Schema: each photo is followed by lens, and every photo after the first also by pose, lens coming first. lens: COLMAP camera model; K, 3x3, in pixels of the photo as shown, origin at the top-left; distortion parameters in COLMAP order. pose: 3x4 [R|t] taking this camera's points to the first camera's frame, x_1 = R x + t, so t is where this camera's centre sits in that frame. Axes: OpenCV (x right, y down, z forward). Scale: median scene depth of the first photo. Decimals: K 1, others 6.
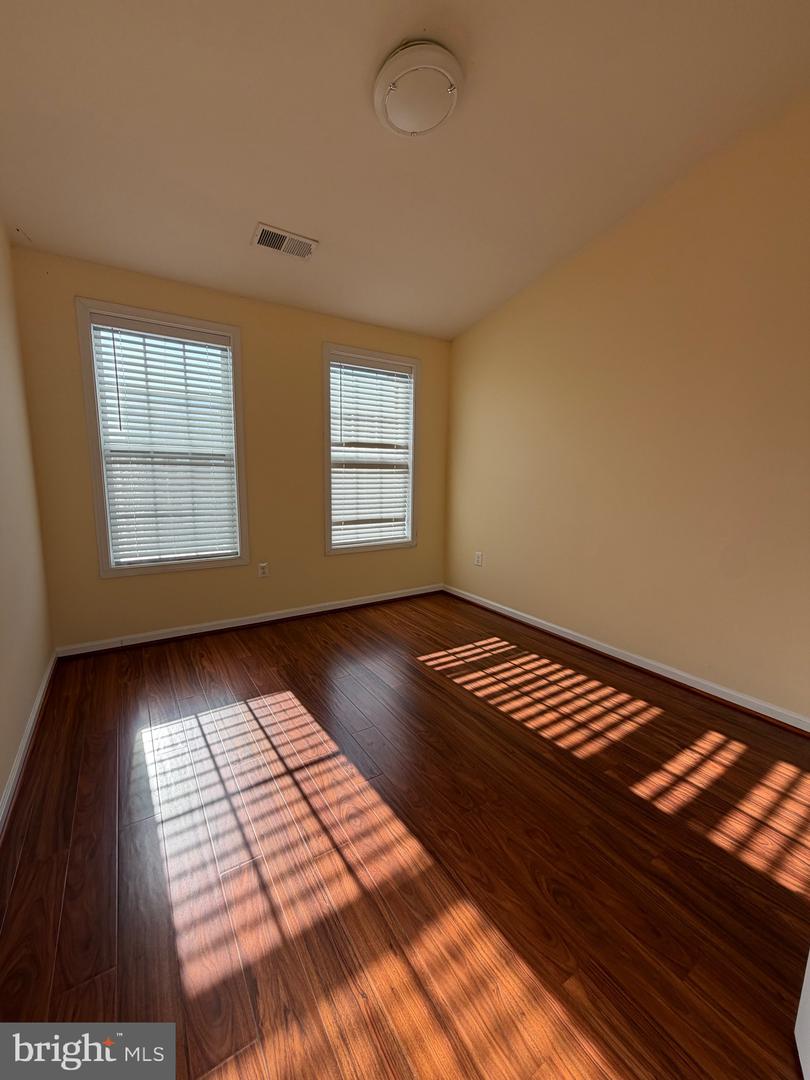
lens RADIAL K [[429.8, 0, 406.8], [0, 429.8, 540.1], [0, 0, 1]] dist [0.000456, 0.000840]
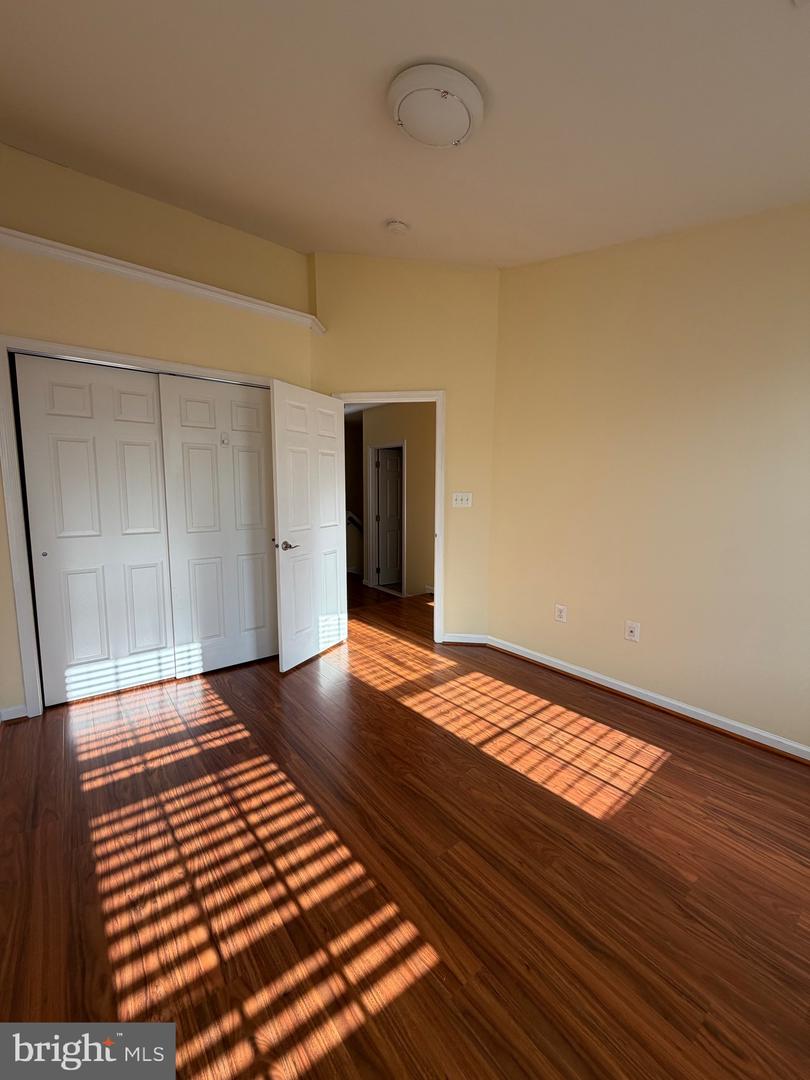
lens RADIAL K [[429.8, 0, 400.0], [0, 429.8, 540.7], [0, 0, 1]] dist [0.000456, 0.000840]
pose [[-0.996887, -0.011802, -0.077961, 0.123059], [-0.033495, 0.958476, 0.283201, -0.295366], [0.071381, 0.284930, -0.955887, 1.596834]]
